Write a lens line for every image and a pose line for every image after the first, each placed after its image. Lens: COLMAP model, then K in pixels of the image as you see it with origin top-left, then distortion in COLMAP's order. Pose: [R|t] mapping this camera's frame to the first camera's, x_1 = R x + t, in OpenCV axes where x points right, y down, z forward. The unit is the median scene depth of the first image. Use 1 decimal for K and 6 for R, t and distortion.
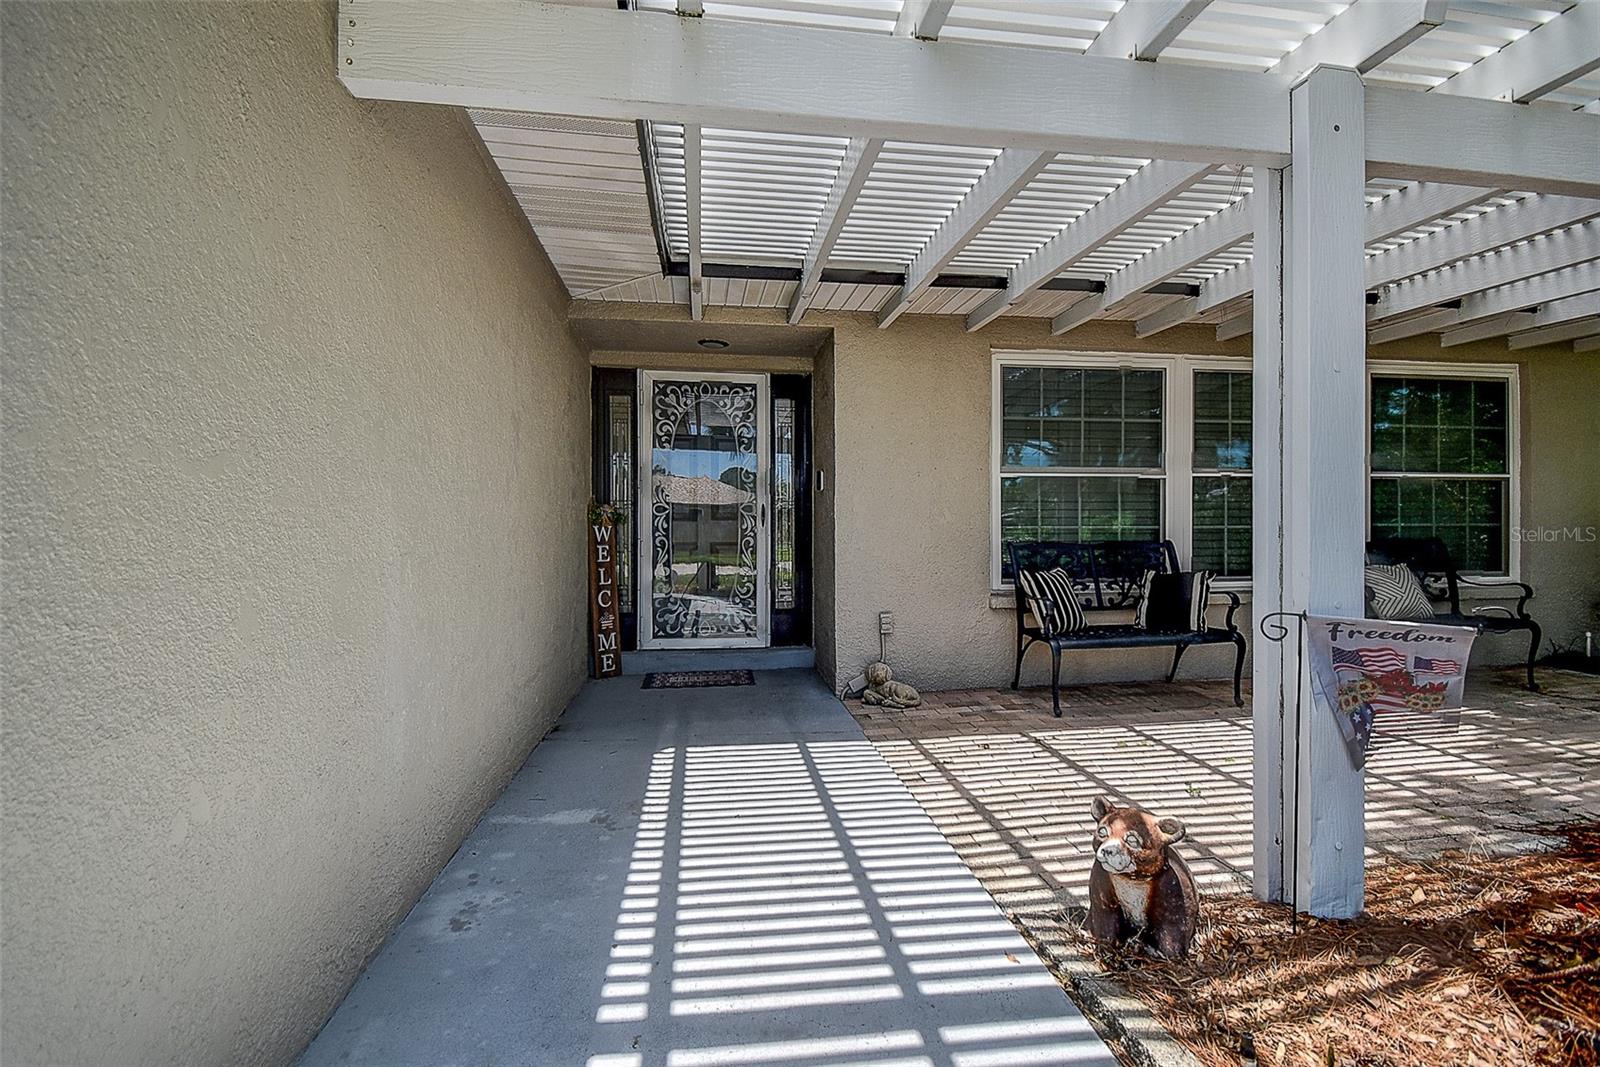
lens RADIAL K [[712.1, 0, 797.1], [0, 712.1, 530.2], [0, 0, 1]] dist [0.038888, -0.030016]
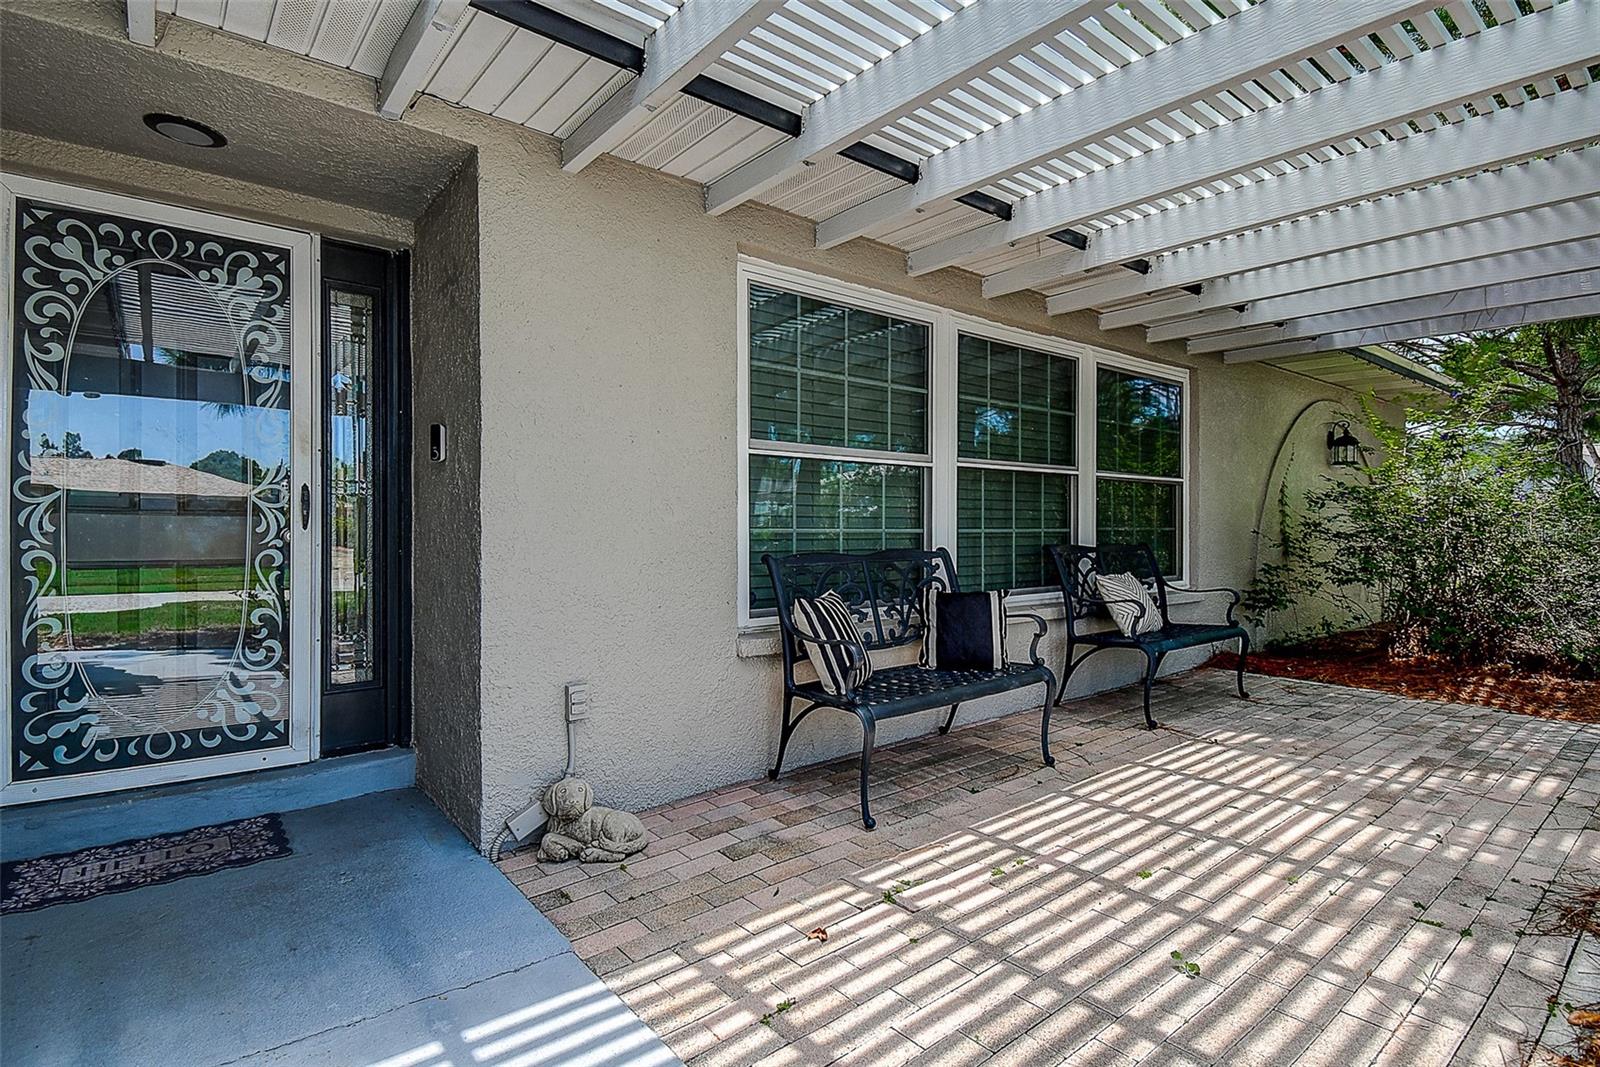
lens RADIAL K [[777.8, 0, 794.3], [0, 777.8, 529.9], [0, 0, 1]] dist [0.038240, -0.029064]
pose [[0.854097, 0.001214, 0.520112, -0.048447], [0.001114, 0.999991, -0.004162, -0.001381], [-0.520112, 0.004134, 0.854088, 0.386056]]
